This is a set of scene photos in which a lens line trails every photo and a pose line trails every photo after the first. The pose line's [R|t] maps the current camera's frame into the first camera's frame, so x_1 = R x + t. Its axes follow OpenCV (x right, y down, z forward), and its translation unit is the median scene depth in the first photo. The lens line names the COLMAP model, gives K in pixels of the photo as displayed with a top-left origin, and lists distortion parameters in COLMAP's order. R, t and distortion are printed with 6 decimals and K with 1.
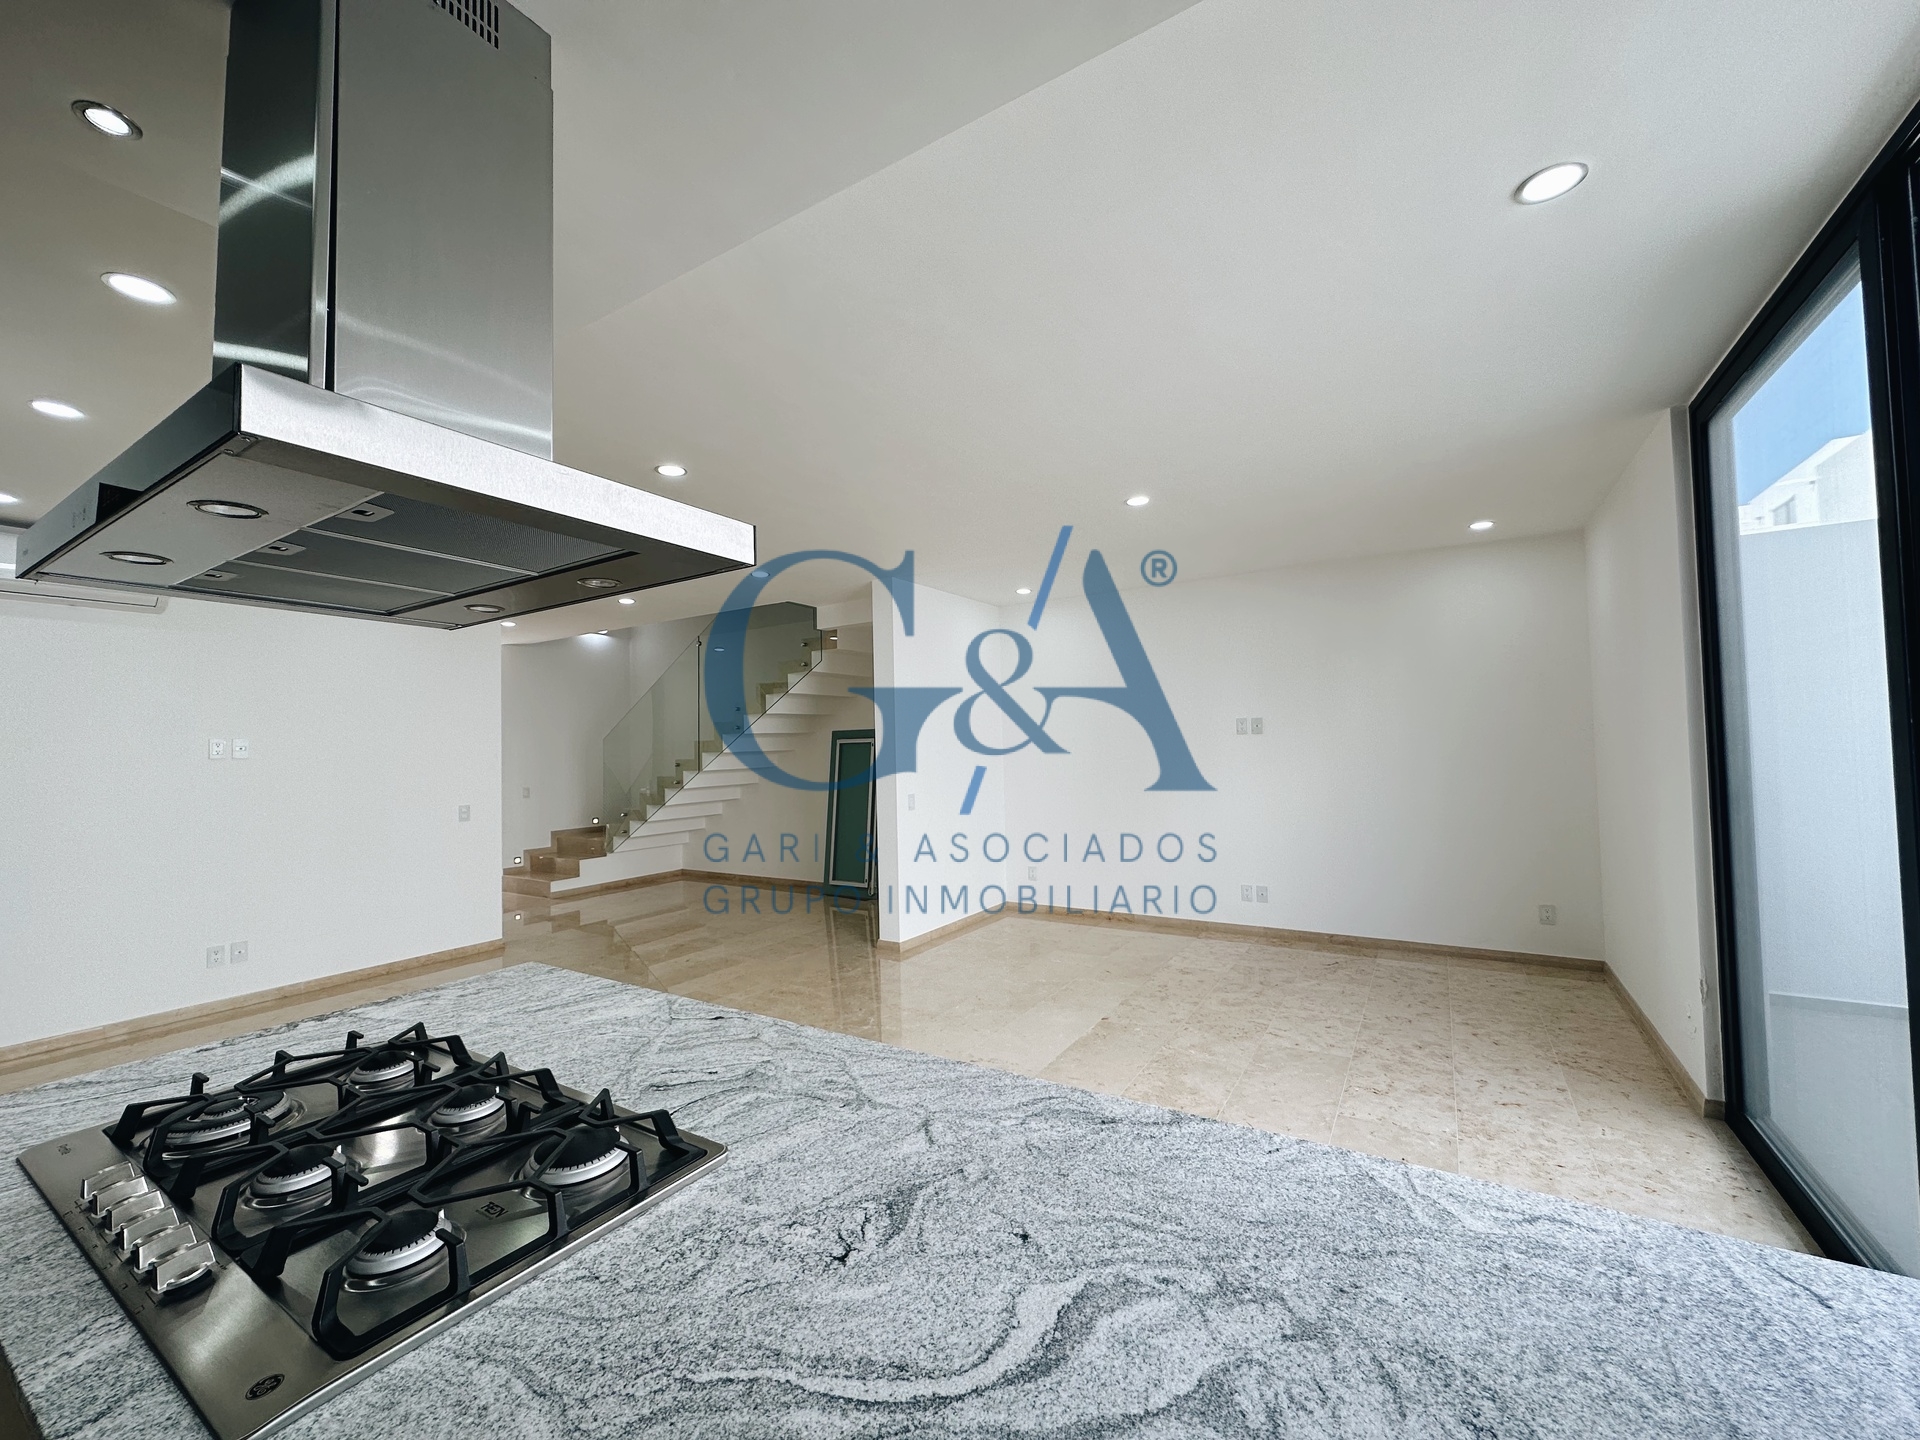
lens RADIAL K [[766.4, 0, 960.7], [0, 766.4, 720.0], [0, 0, 1]] dist [-0.003712, 0.000676]
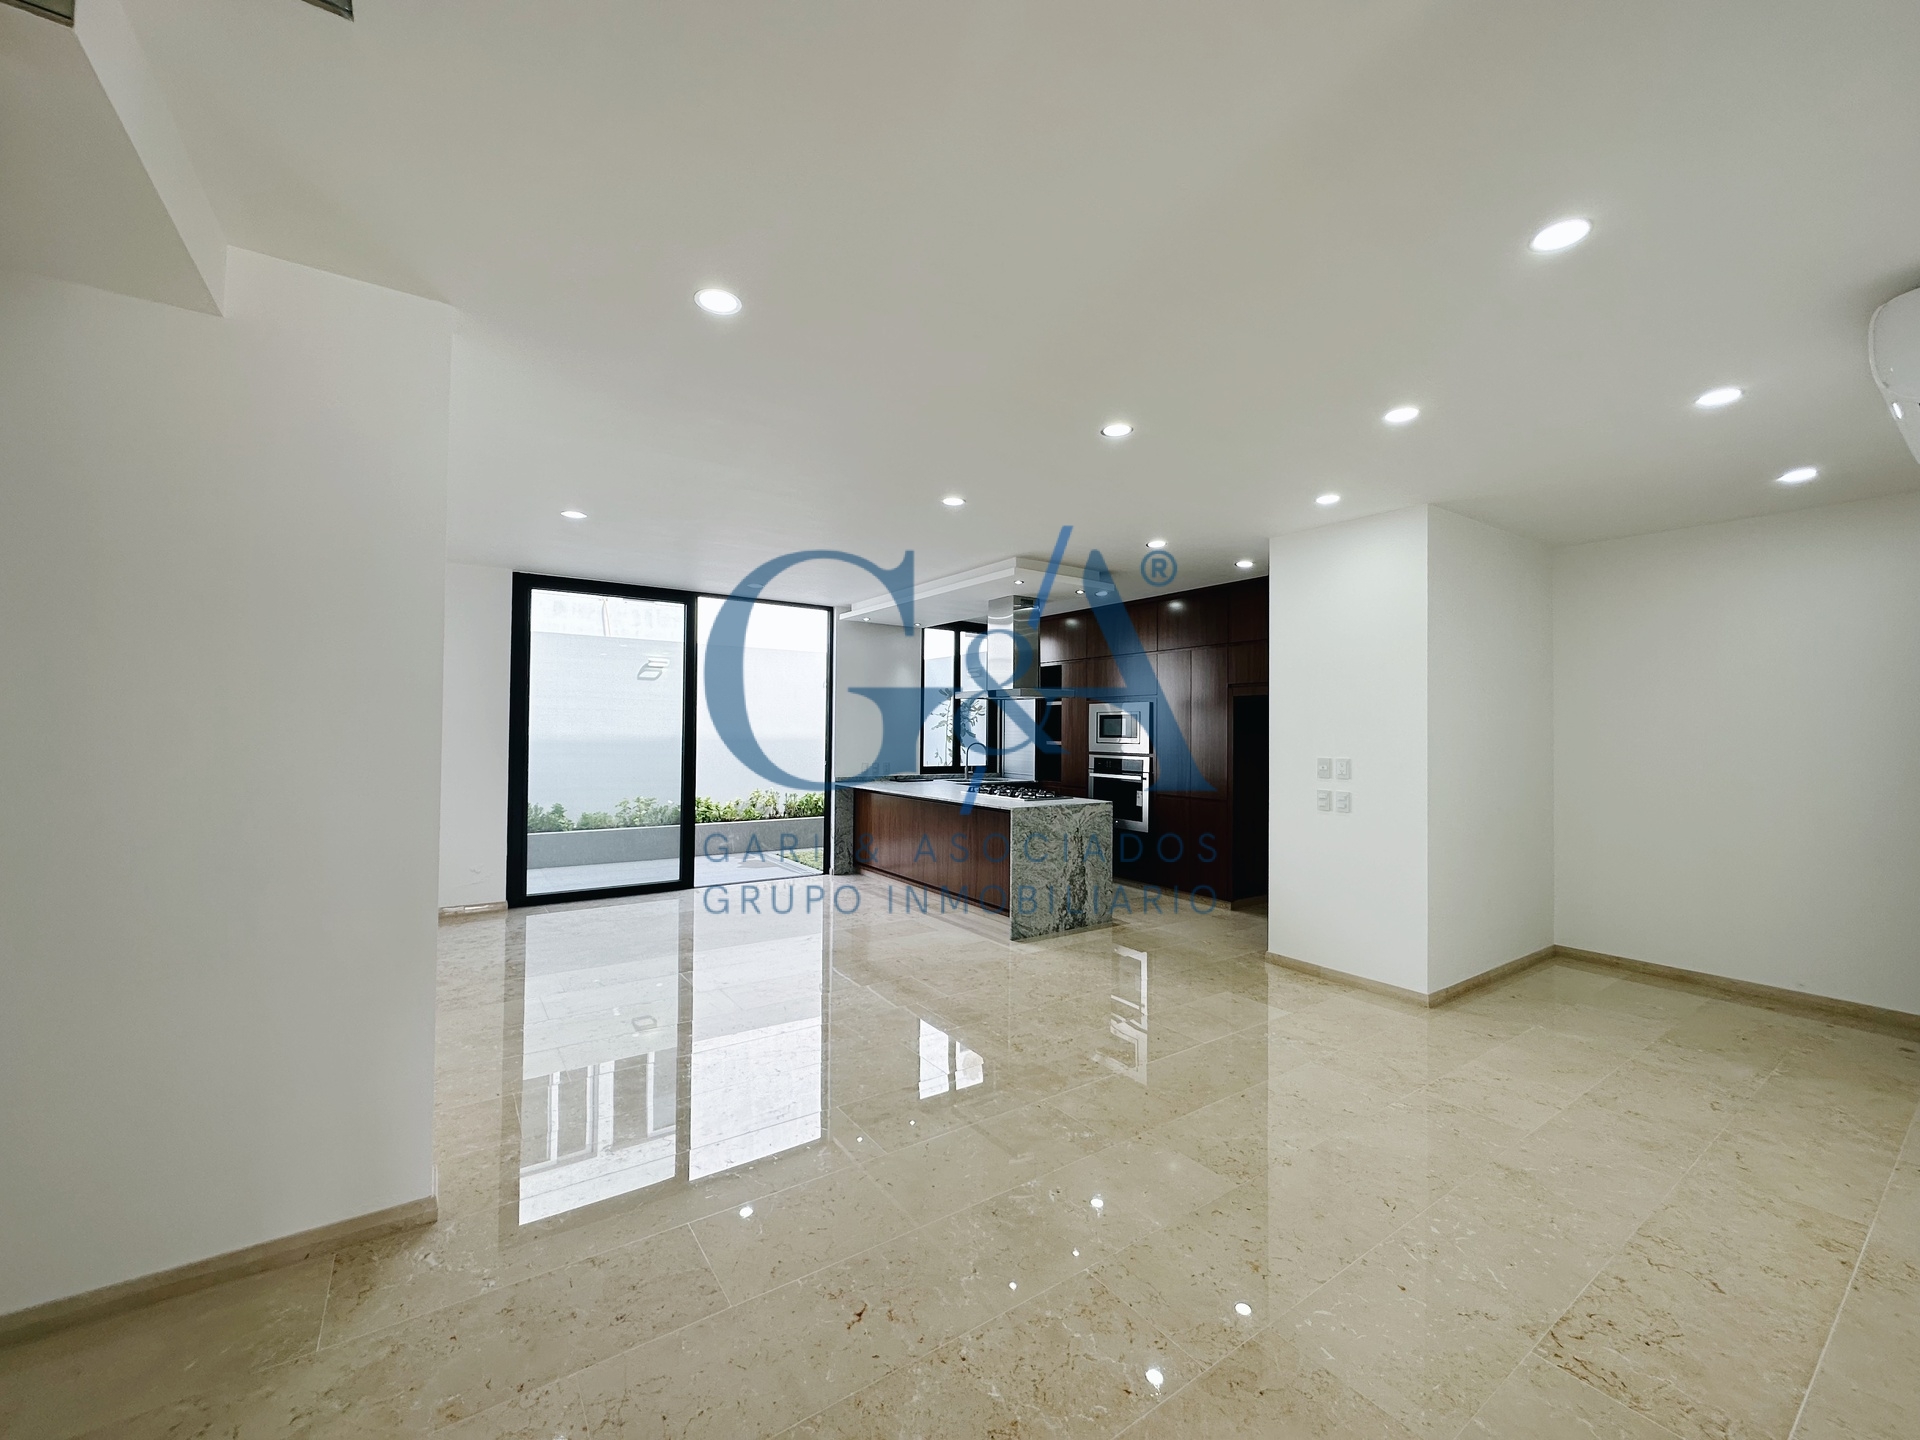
lens RADIAL K [[766.4, 0, 961.1], [0, 766.4, 708.3], [0, 0, 1]] dist [-0.003712, 0.000676]
pose [[-0.918196, 0.026560, 0.395234, -2.208337], [-0.001902, 0.997443, -0.071448, 0.248838], [-0.396121, -0.066355, -0.915798, 5.345617]]
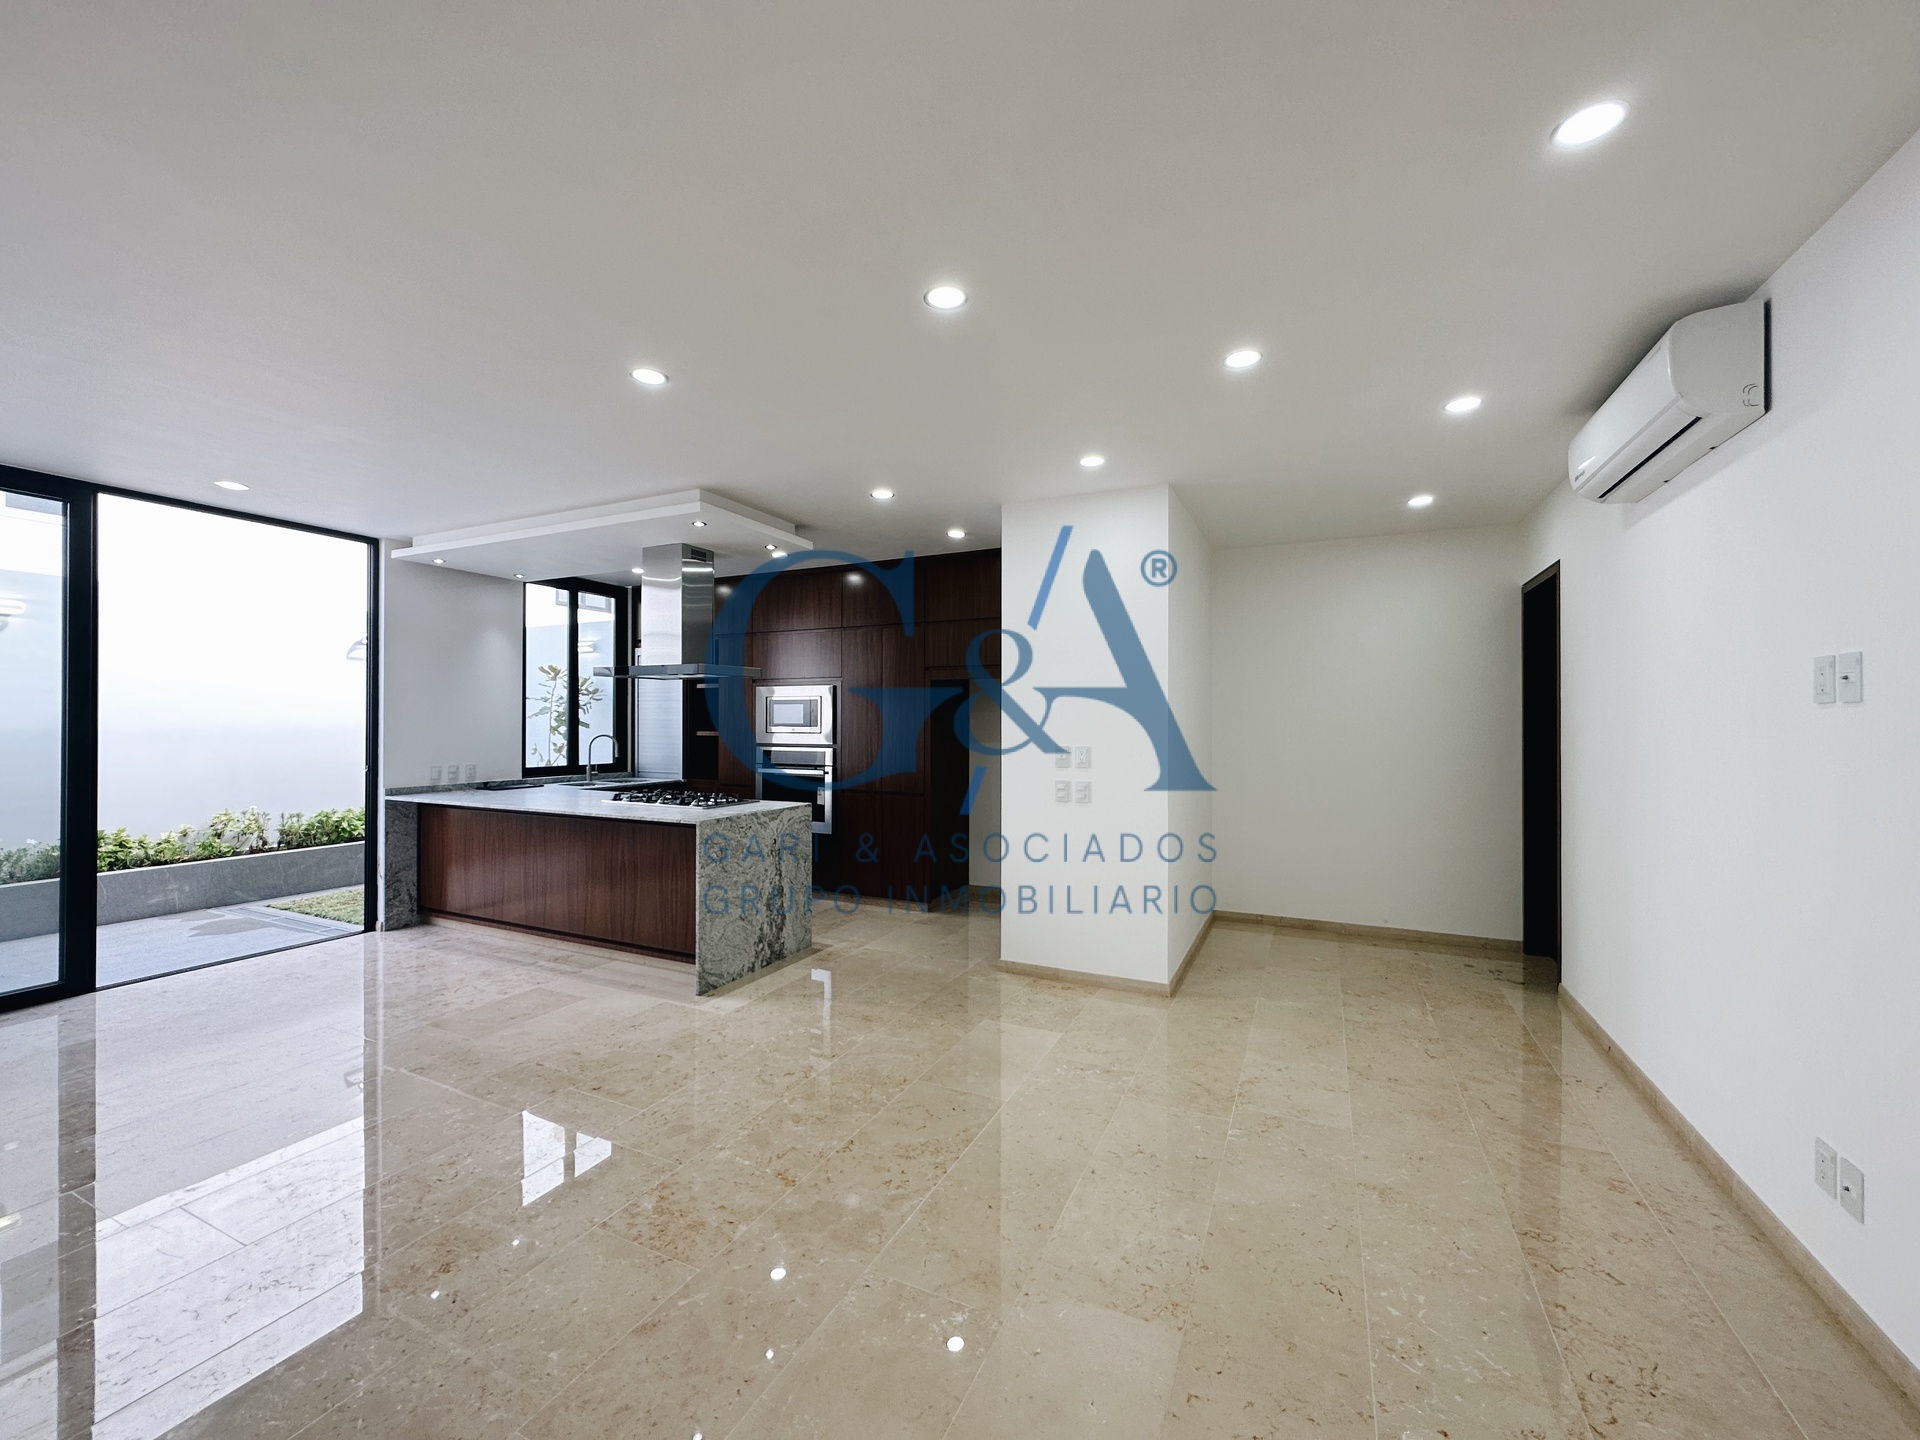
lens RADIAL K [[766.4, 0, 957.5], [0, 766.4, 716.2], [0, 0, 1]] dist [-0.003712, 0.000676]
pose [[-0.993351, 0.021036, -0.113190, -1.533610], [0.025601, 0.998910, -0.039035, 0.211960], [0.112245, -0.041673, -0.992806, 4.664259]]
